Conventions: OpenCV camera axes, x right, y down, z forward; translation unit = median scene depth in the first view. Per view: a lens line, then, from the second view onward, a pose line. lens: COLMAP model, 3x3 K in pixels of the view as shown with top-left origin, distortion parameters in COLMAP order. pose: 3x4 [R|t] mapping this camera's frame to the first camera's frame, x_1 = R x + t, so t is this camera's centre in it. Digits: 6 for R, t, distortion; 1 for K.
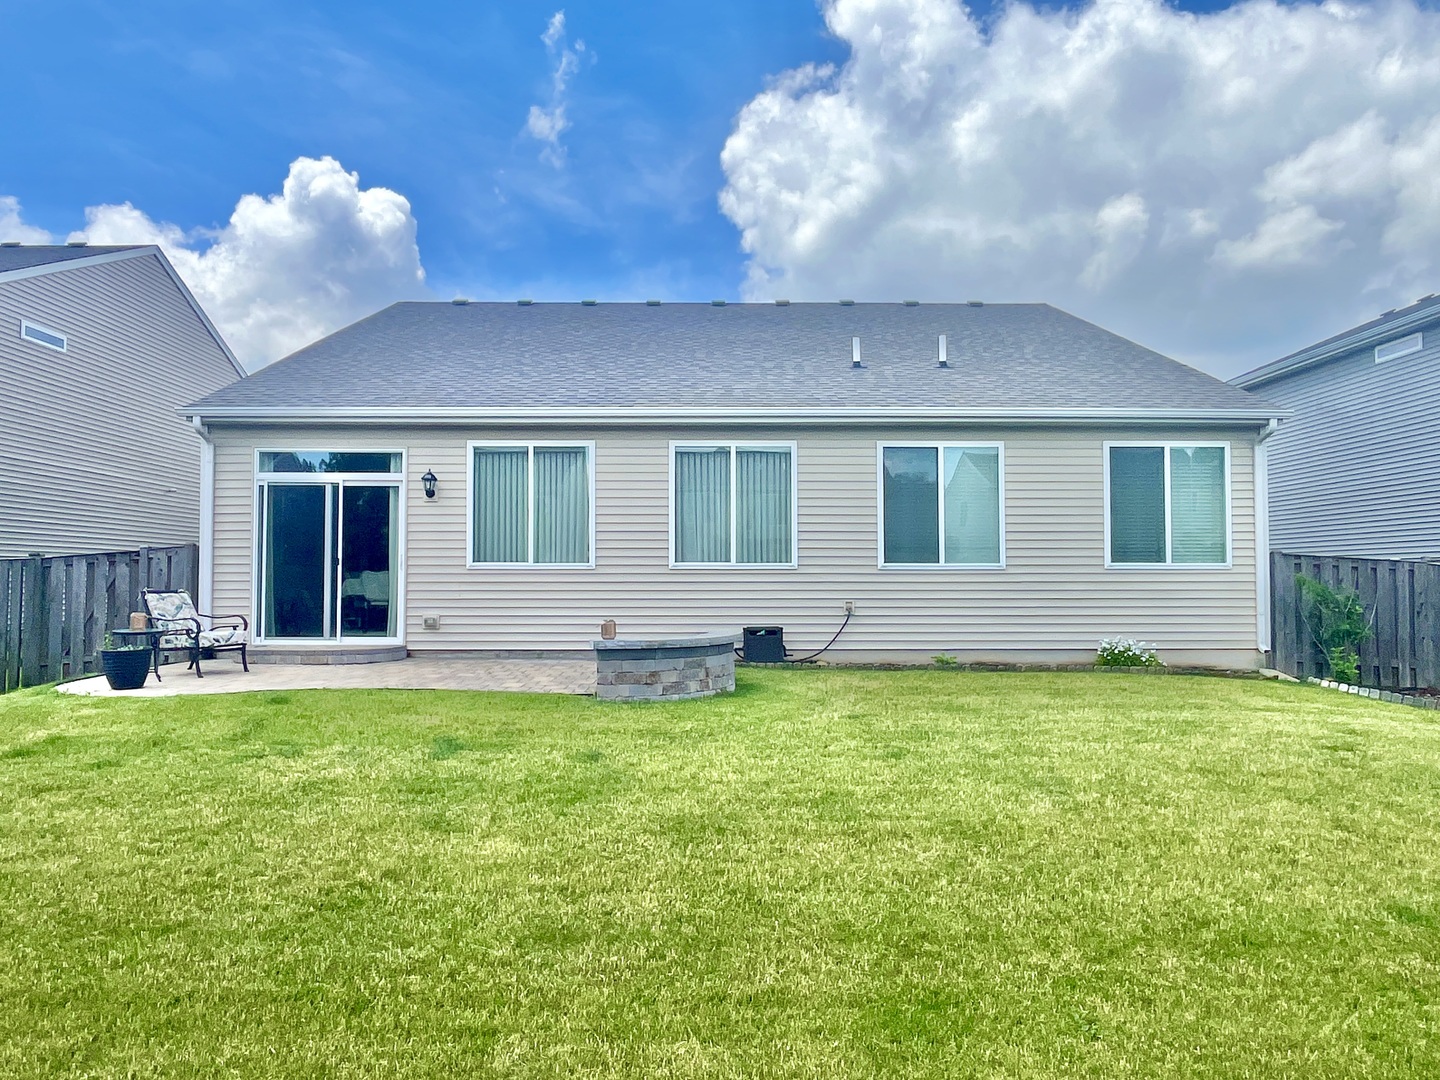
lens RADIAL K [[1104.3, 0, 717.7], [0, 1104.3, 540.5], [0, 0, 1]] dist [0.008405, 0.000337]
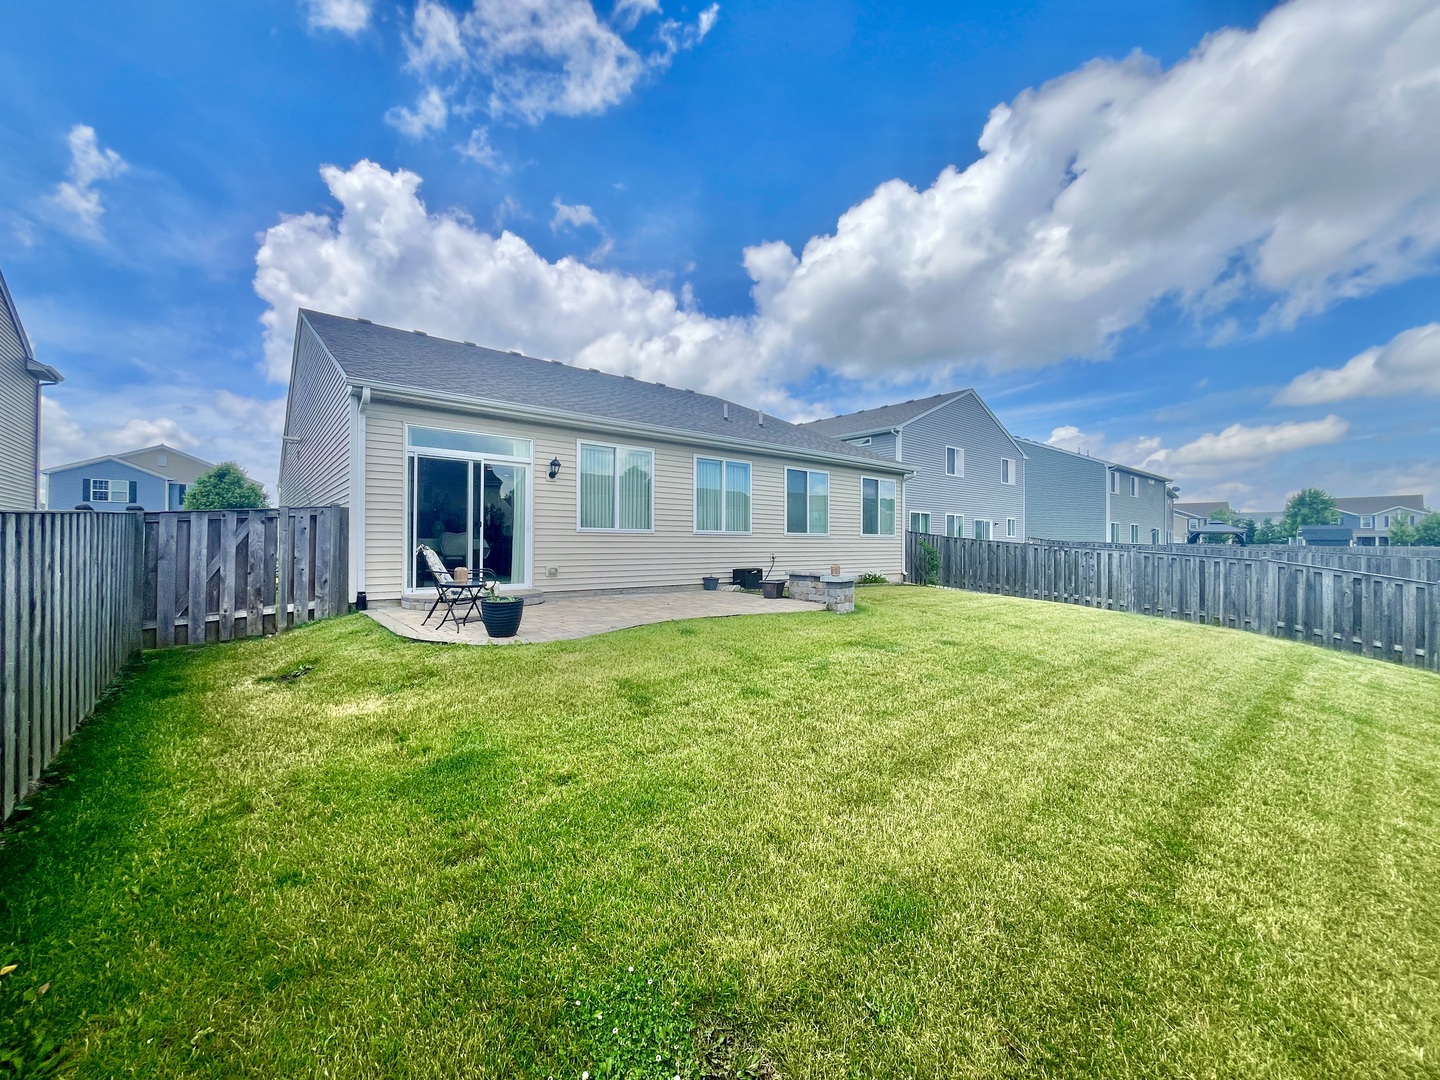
lens RADIAL K [[579.7, 0, 721.7], [0, 579.7, 540.5], [0, 0, 1]] dist [0.008870, -0.000057]
pose [[0.779635, 0.005889, 0.626207, -0.540739], [-0.022315, 0.999582, 0.018383, 0.019225], [-0.625837, -0.028306, 0.779440, 0.319891]]
